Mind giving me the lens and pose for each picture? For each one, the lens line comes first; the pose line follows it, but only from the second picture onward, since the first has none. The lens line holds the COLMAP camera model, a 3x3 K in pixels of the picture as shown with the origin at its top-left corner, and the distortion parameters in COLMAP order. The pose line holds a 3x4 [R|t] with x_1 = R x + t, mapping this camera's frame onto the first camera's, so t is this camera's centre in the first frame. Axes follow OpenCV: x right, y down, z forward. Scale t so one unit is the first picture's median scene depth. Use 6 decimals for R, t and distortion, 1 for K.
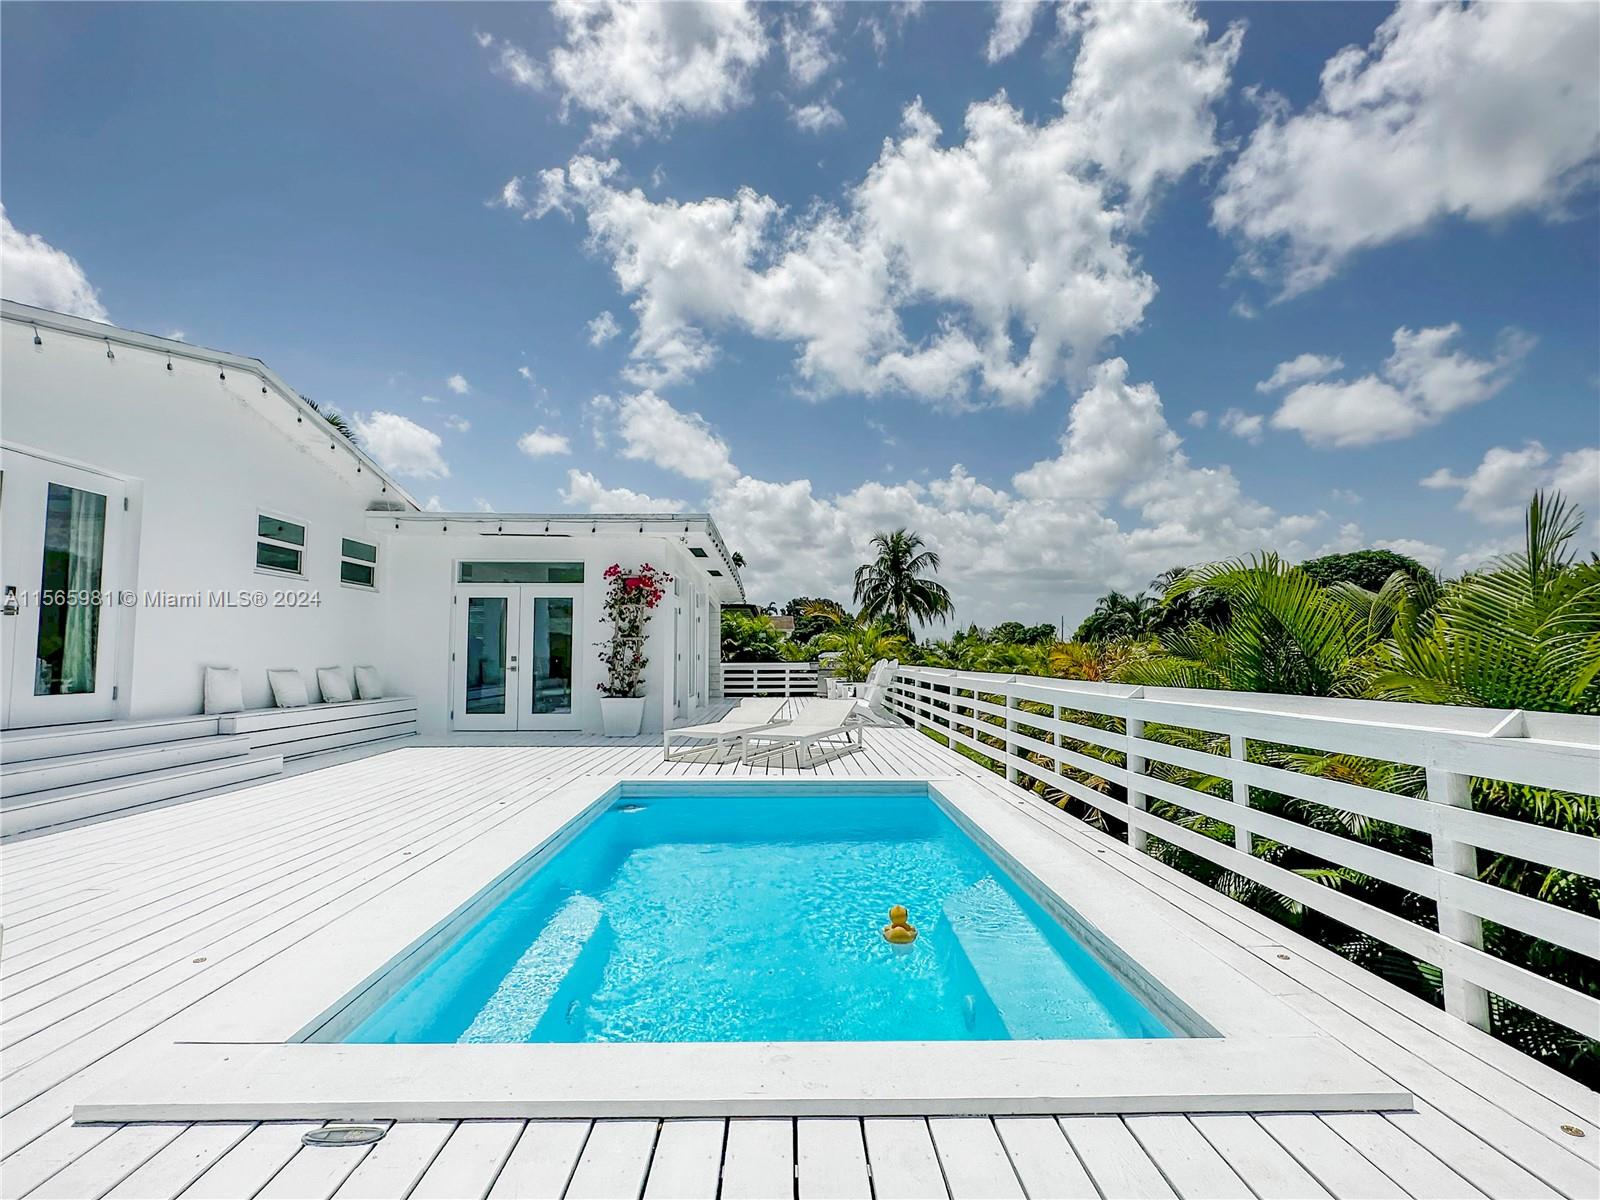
lens RADIAL K [[804.0, 0, 798.6], [0, 804.0, 608.7], [0, 0, 1]] dist [-0.000287, -0.000252]
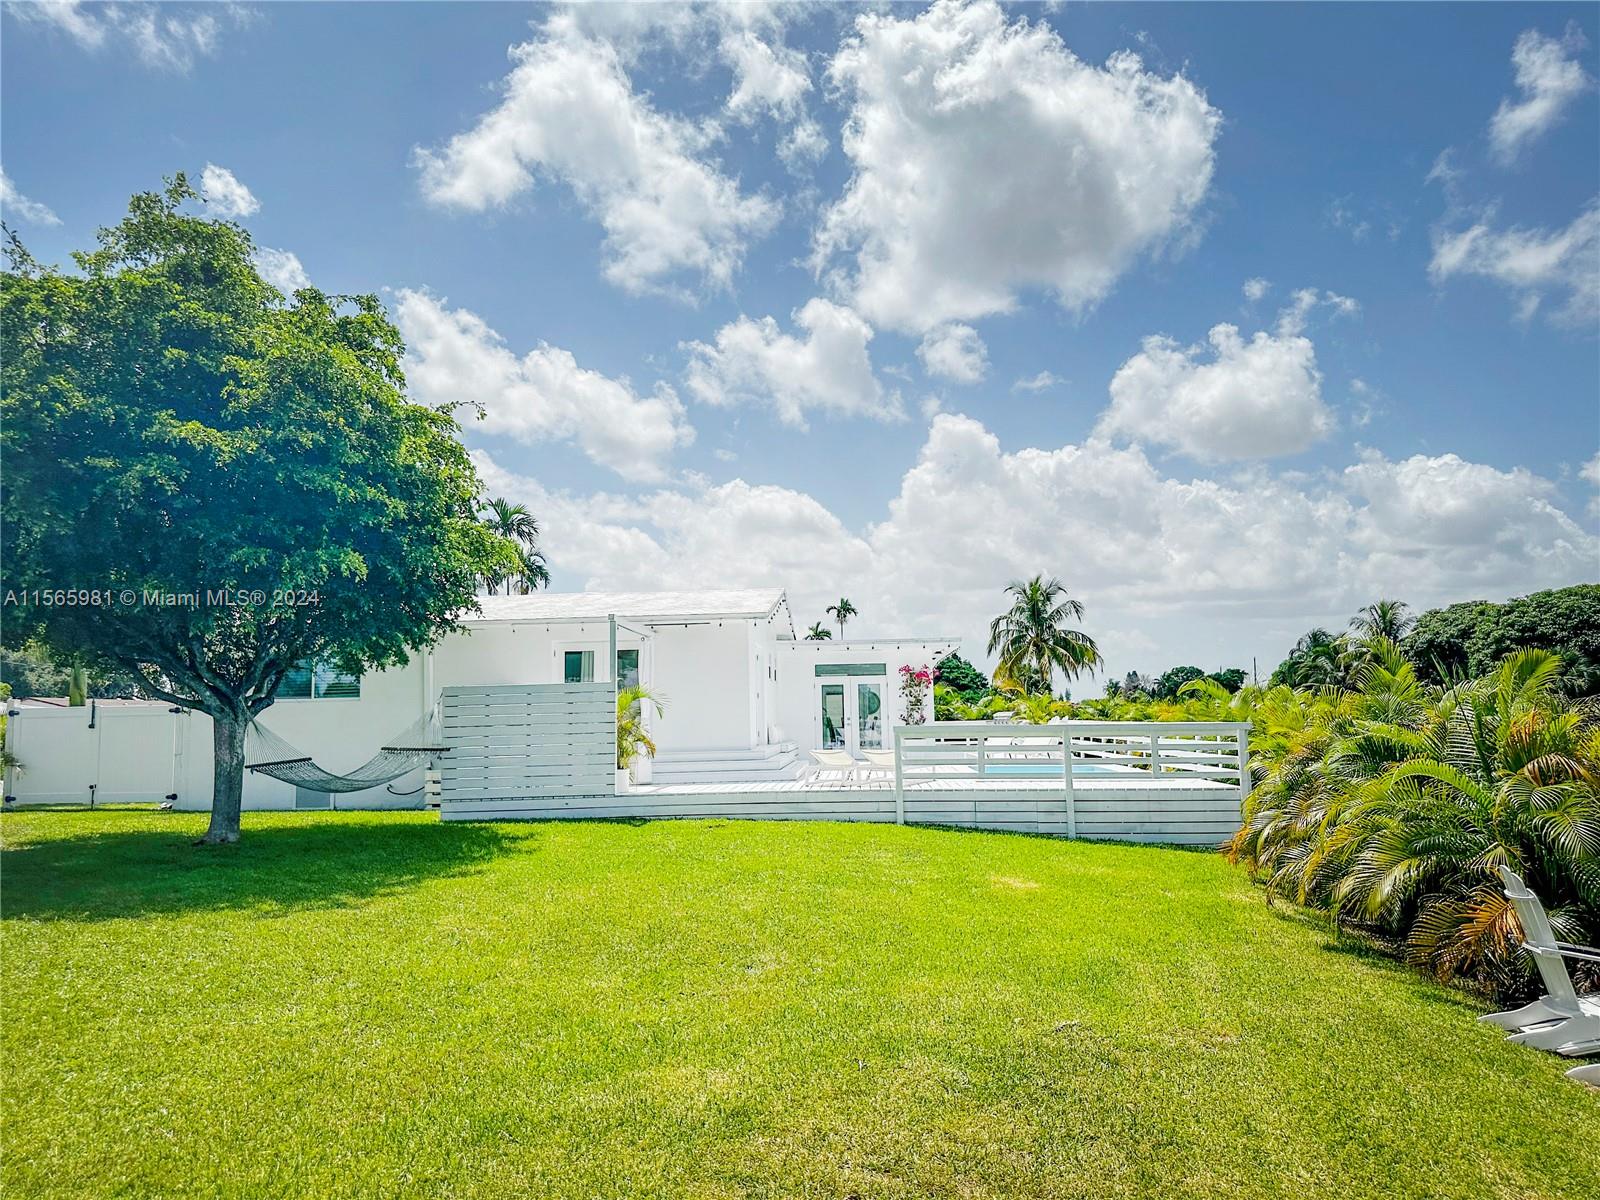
lens RADIAL K [[1114.1, 0, 804.0], [0, 1114.1, 607.1], [0, 0, 1]] dist [0.079195, -0.004193]
pose [[0.997124, -0.029884, -0.069640, -0.058519], [0.026968, 0.998735, -0.042438, -0.017774], [0.070820, 0.040438, 0.996669, -0.315700]]
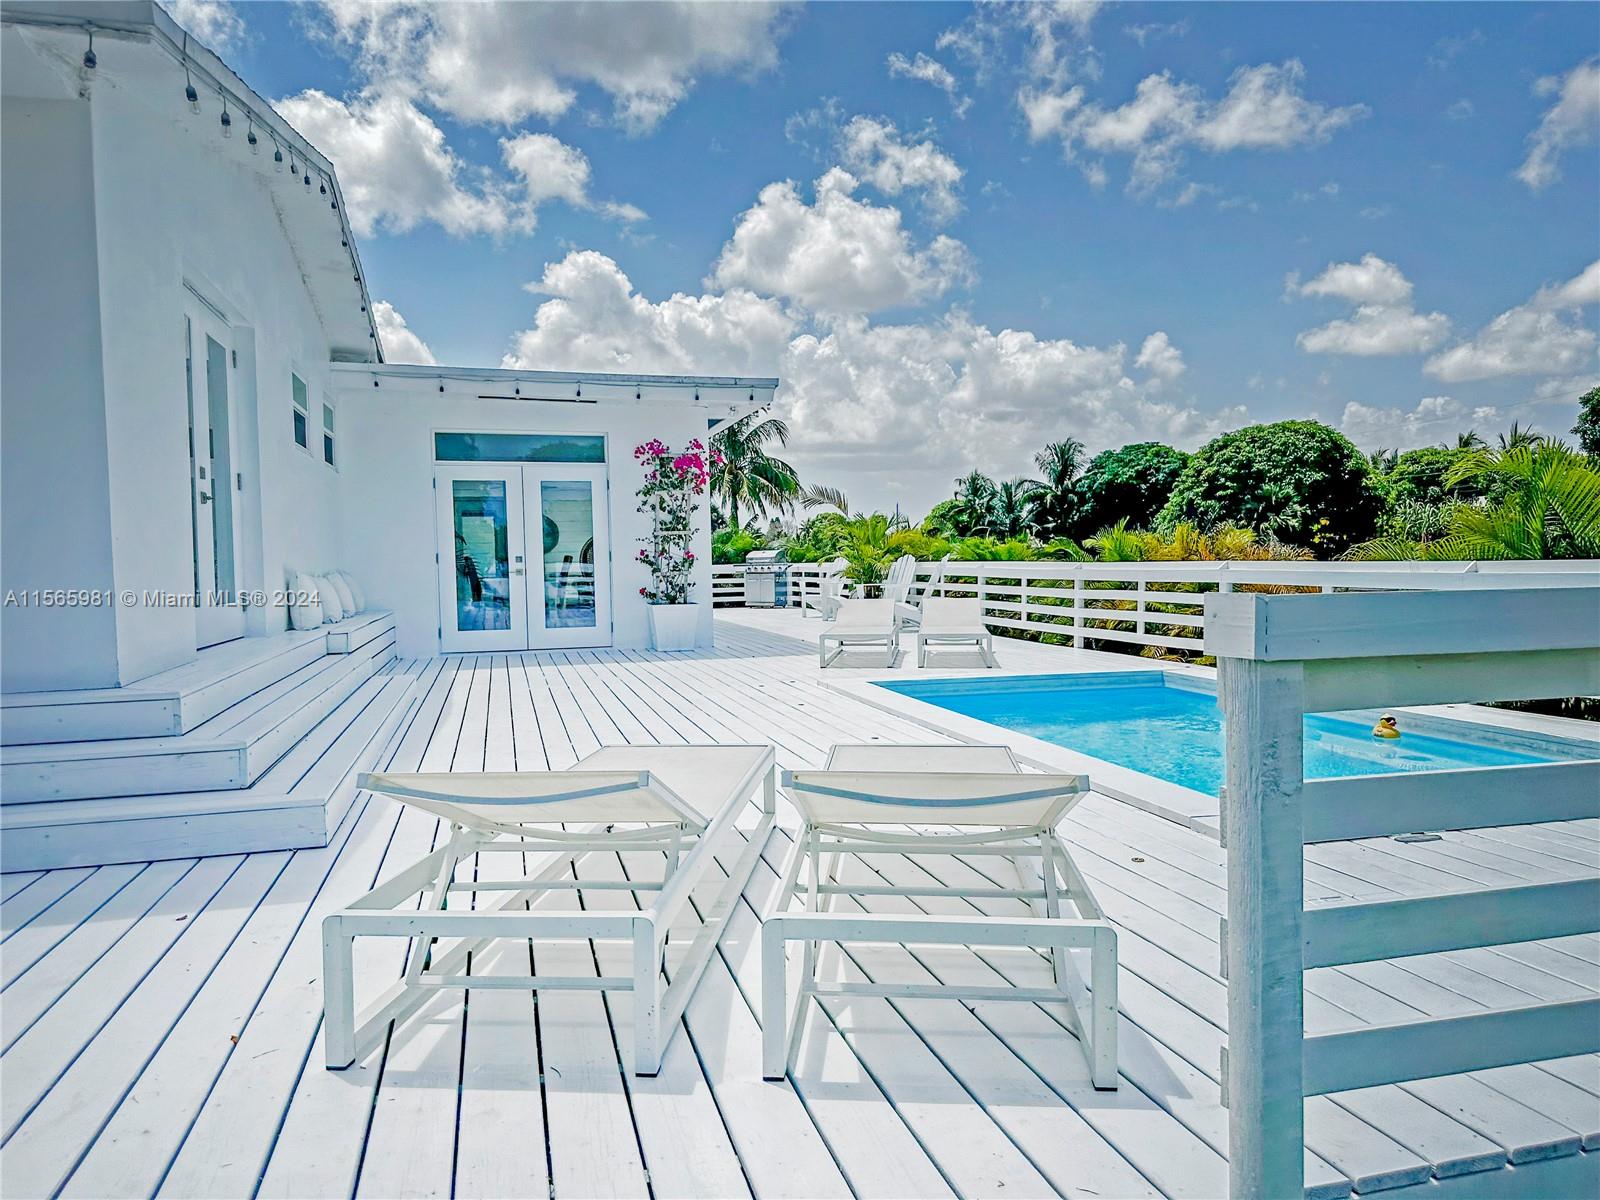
lens RADIAL K [[1114.1, 0, 801.4], [0, 1114.1, 611.6], [0, 0, 1]] dist [0.079195, -0.004193]
pose [[0.969729, -0.028235, 0.242545, -0.075529], [0.002728, 0.994483, 0.104862, -0.000223], [-0.244167, -0.101026, 0.964456, -0.026556]]
